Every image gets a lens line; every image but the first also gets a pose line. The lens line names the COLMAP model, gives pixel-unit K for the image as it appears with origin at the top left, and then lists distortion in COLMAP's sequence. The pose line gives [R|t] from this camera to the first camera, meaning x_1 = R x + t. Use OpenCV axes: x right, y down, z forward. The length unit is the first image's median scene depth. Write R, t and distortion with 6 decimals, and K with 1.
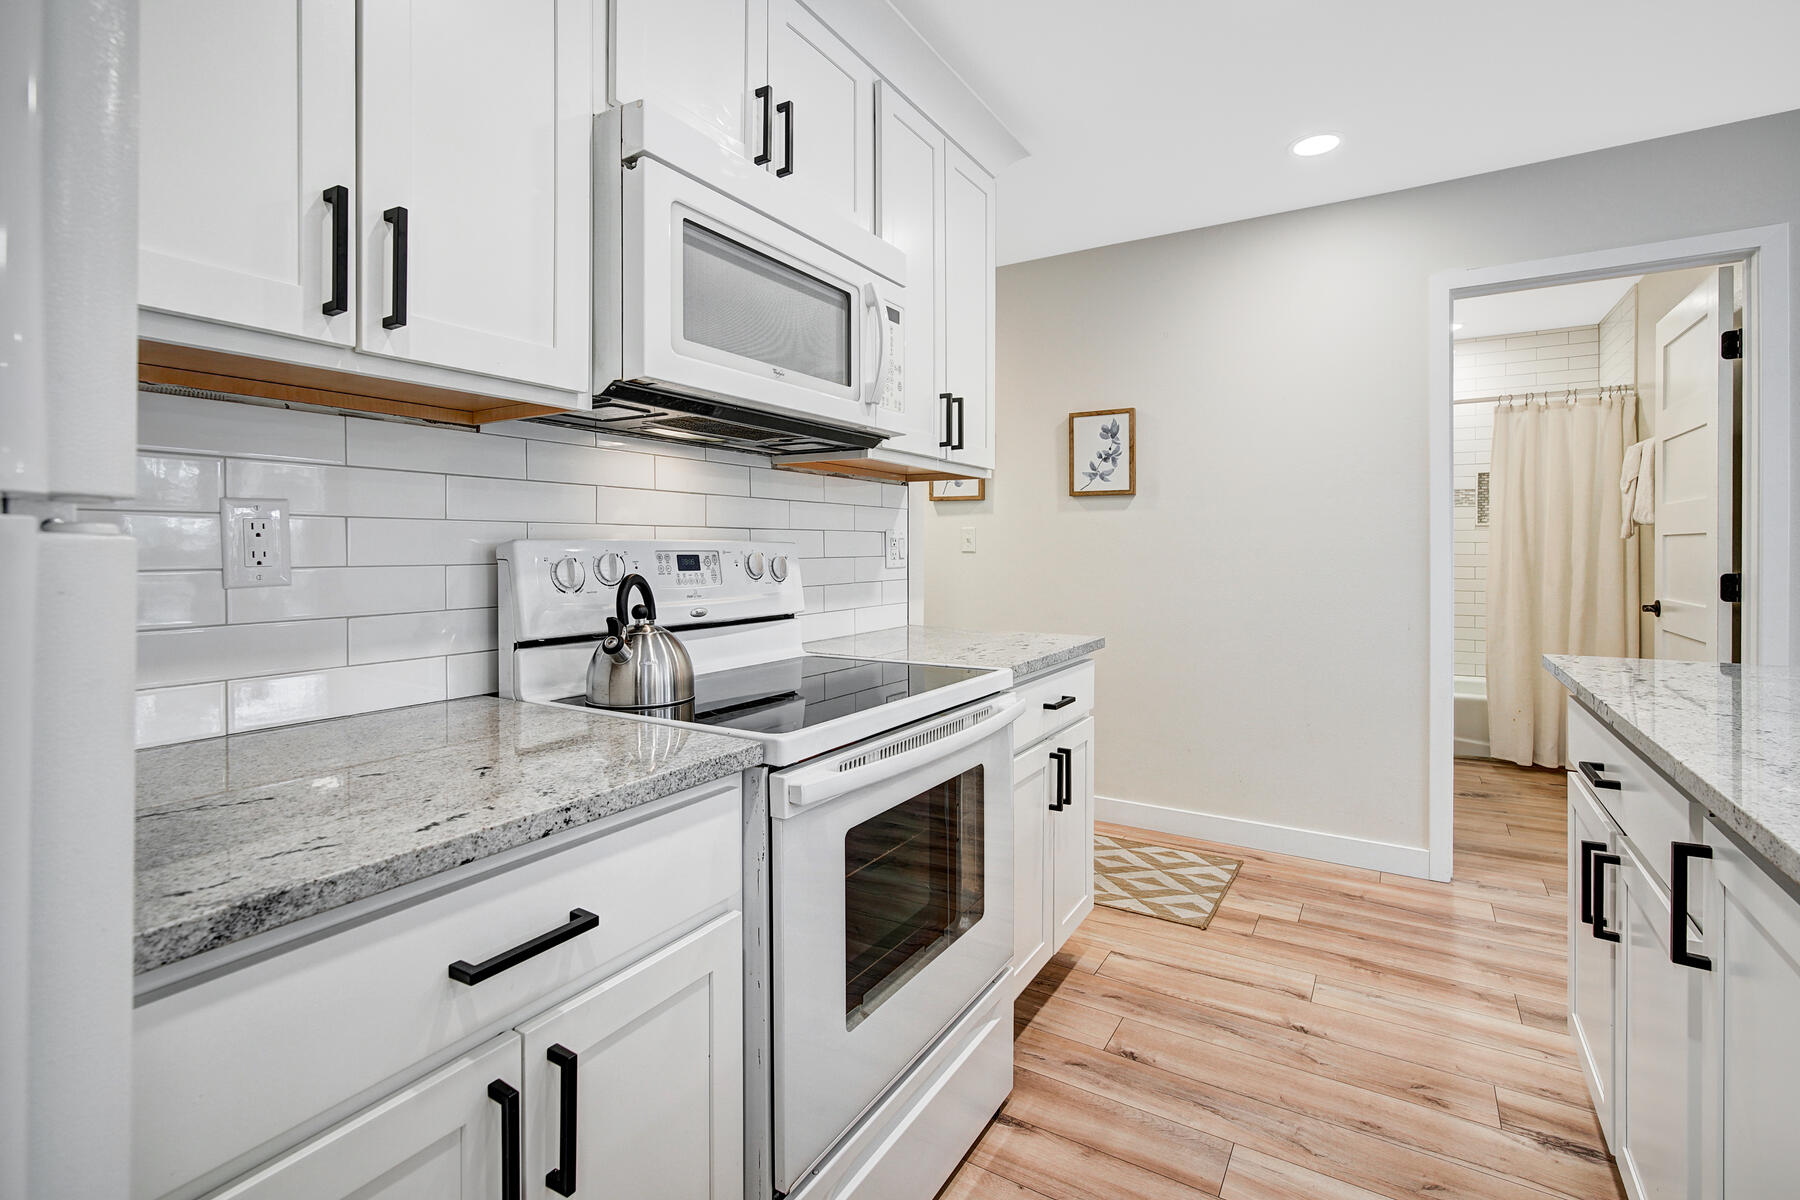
lens RADIAL K [[824.4, 0, 906.6], [0, 824.4, 552.0], [0, 0, 1]] dist [-0.001846, 0.000919]
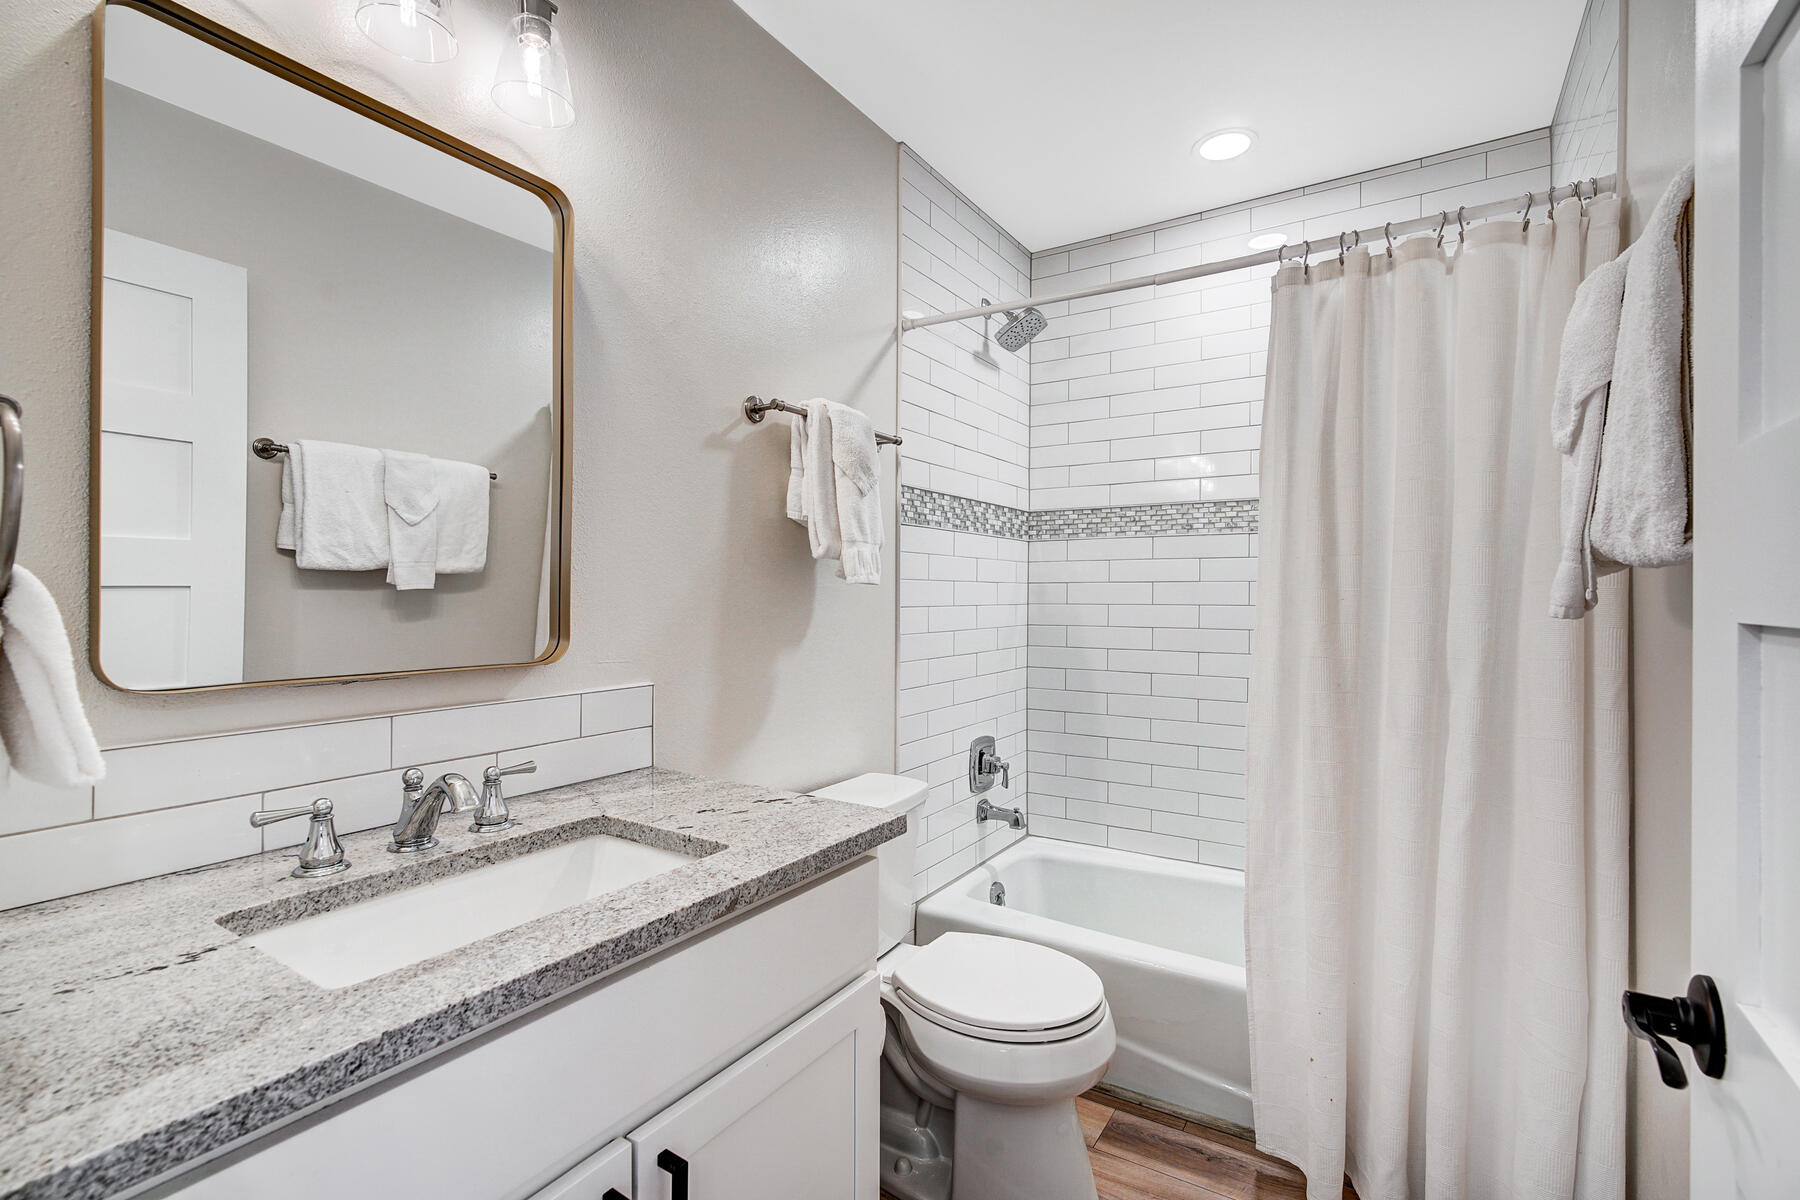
lens RADIAL K [[808.5, 0, 905.7], [0, 808.5, 592.1], [0, 0, 1]] dist [-0.001103, 0.001168]
pose [[0.999806, 0.002450, -0.019521, 0.897685], [-0.002555, 0.999982, -0.005364, -0.031757], [0.019507, 0.005413, 0.999795, 0.994296]]
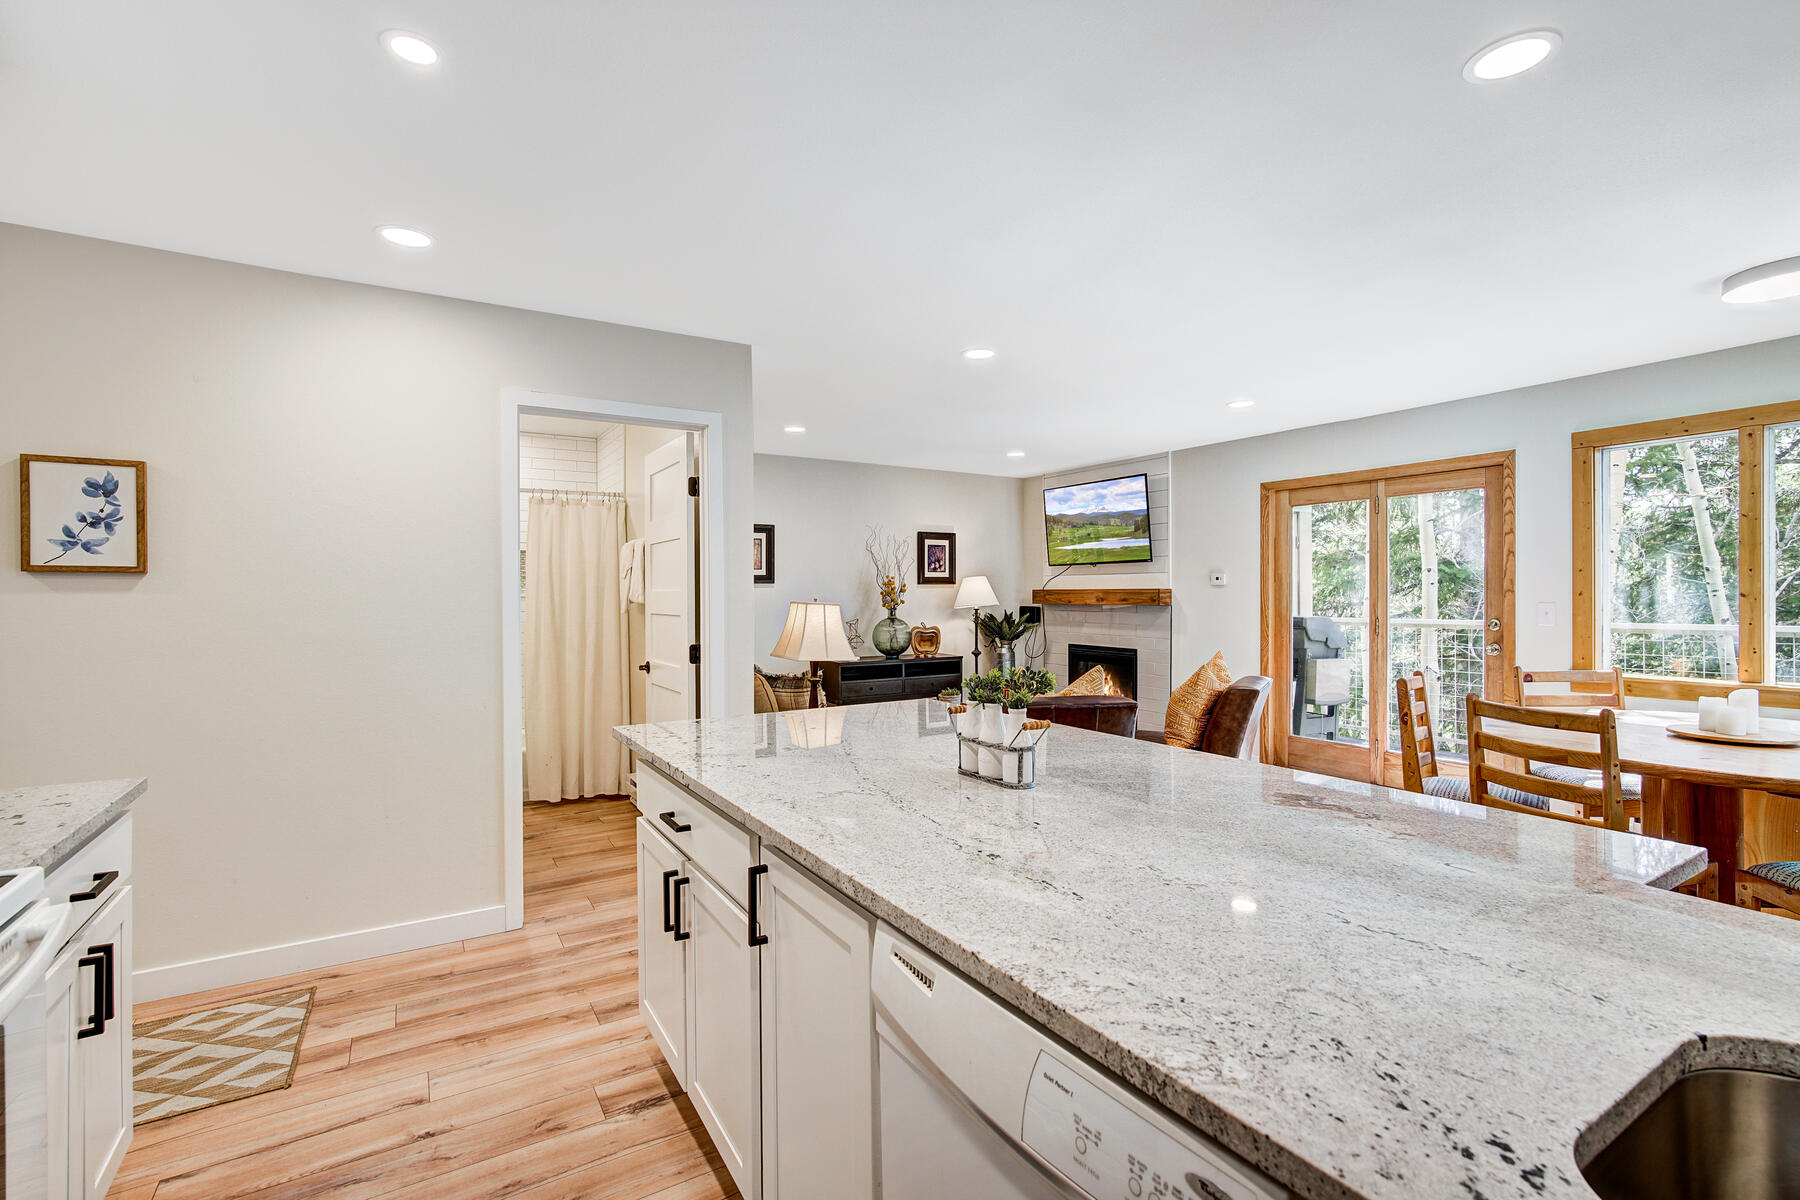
lens RADIAL K [[808.5, 0, 905.7], [0, 808.5, 592.1], [0, 0, 1]] dist [-0.001103, 0.001168]
pose [[0.451720, 0.000606, 0.892159, -0.104102], [0.006798, 0.999968, -0.004121, -0.056854], [-0.892134, 0.007927, 0.451702, 0.020986]]
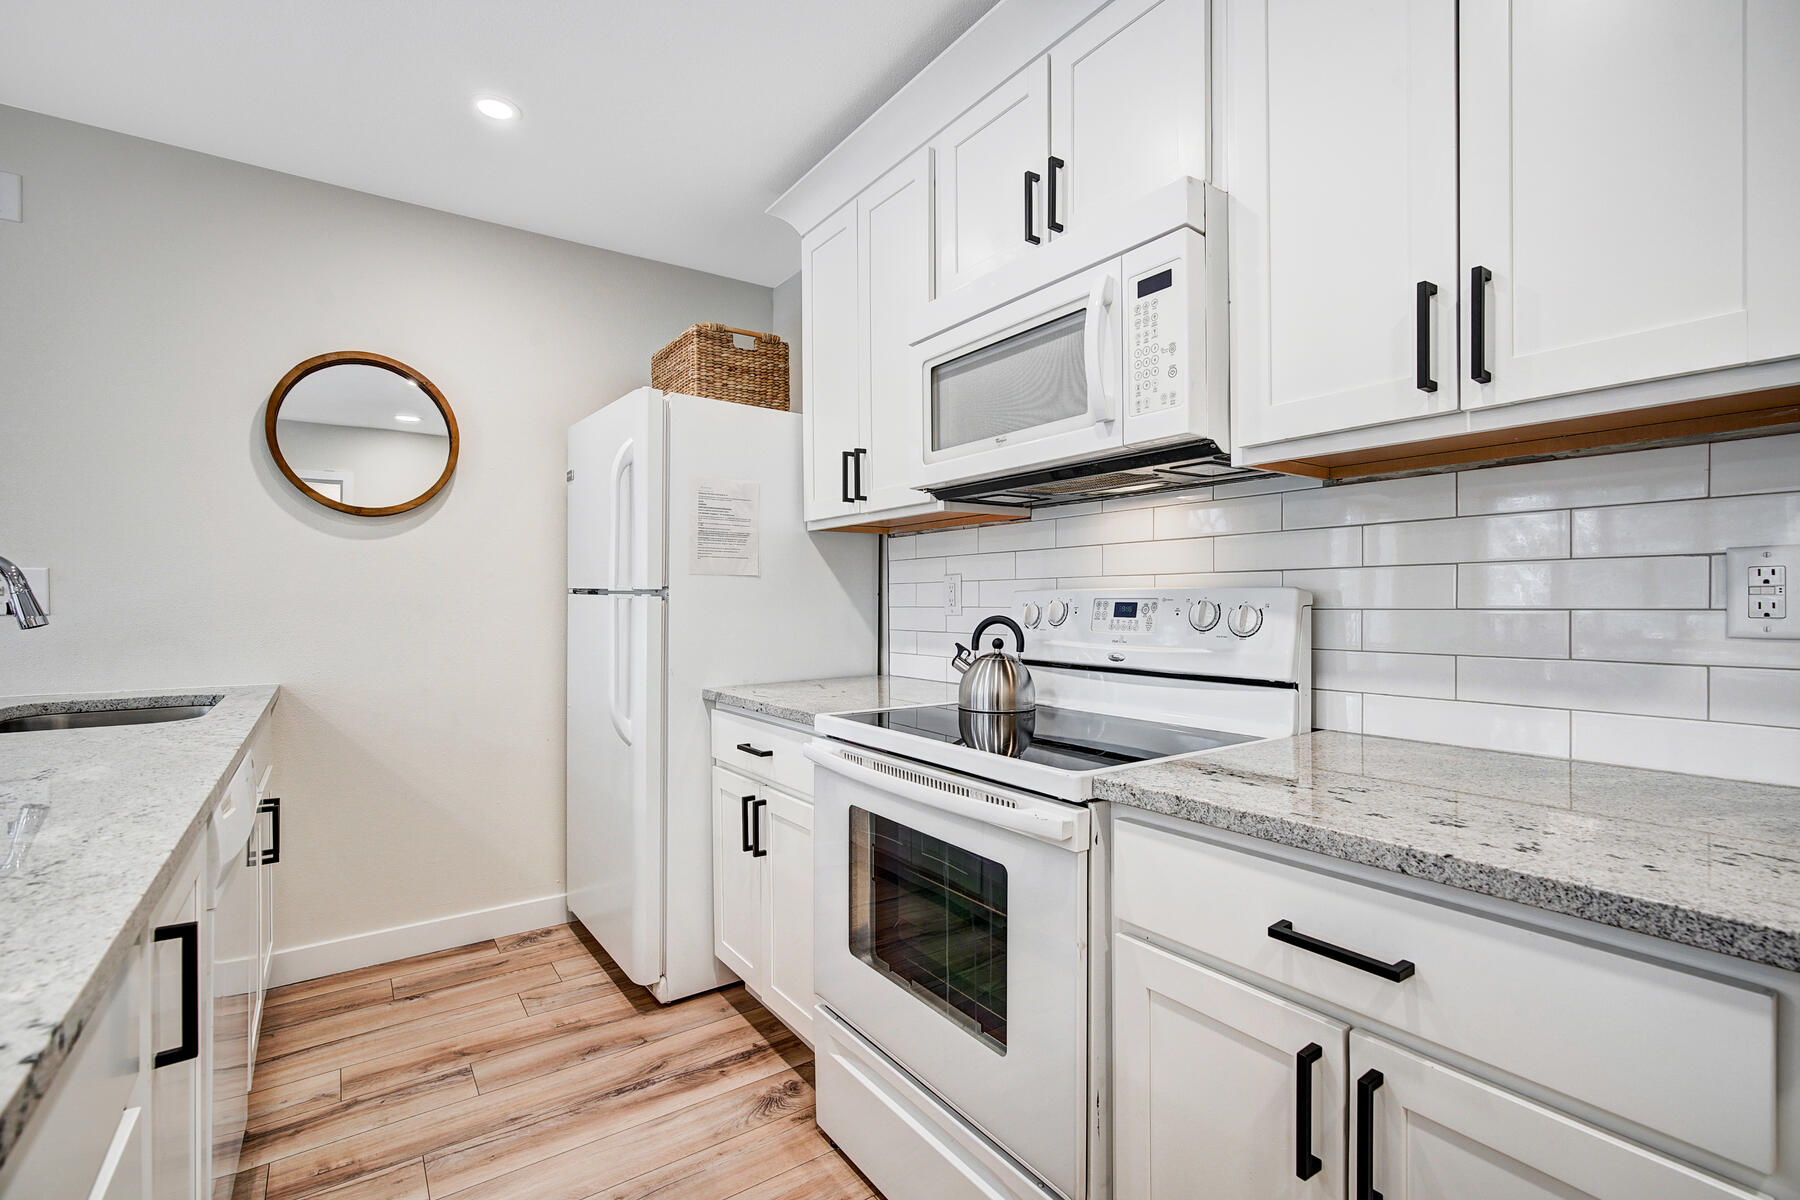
lens RADIAL K [[803.4, 0, 900.0], [0, 803.4, 600.0], [0, 0, 1]] dist [-0.008898, 0.000427]
pose [[-0.399457, 0.001858, -0.916750, 0.513053], [0.000276, 0.999998, 0.001906, -0.000983], [0.916752, 0.000509, -0.399457, 0.742155]]
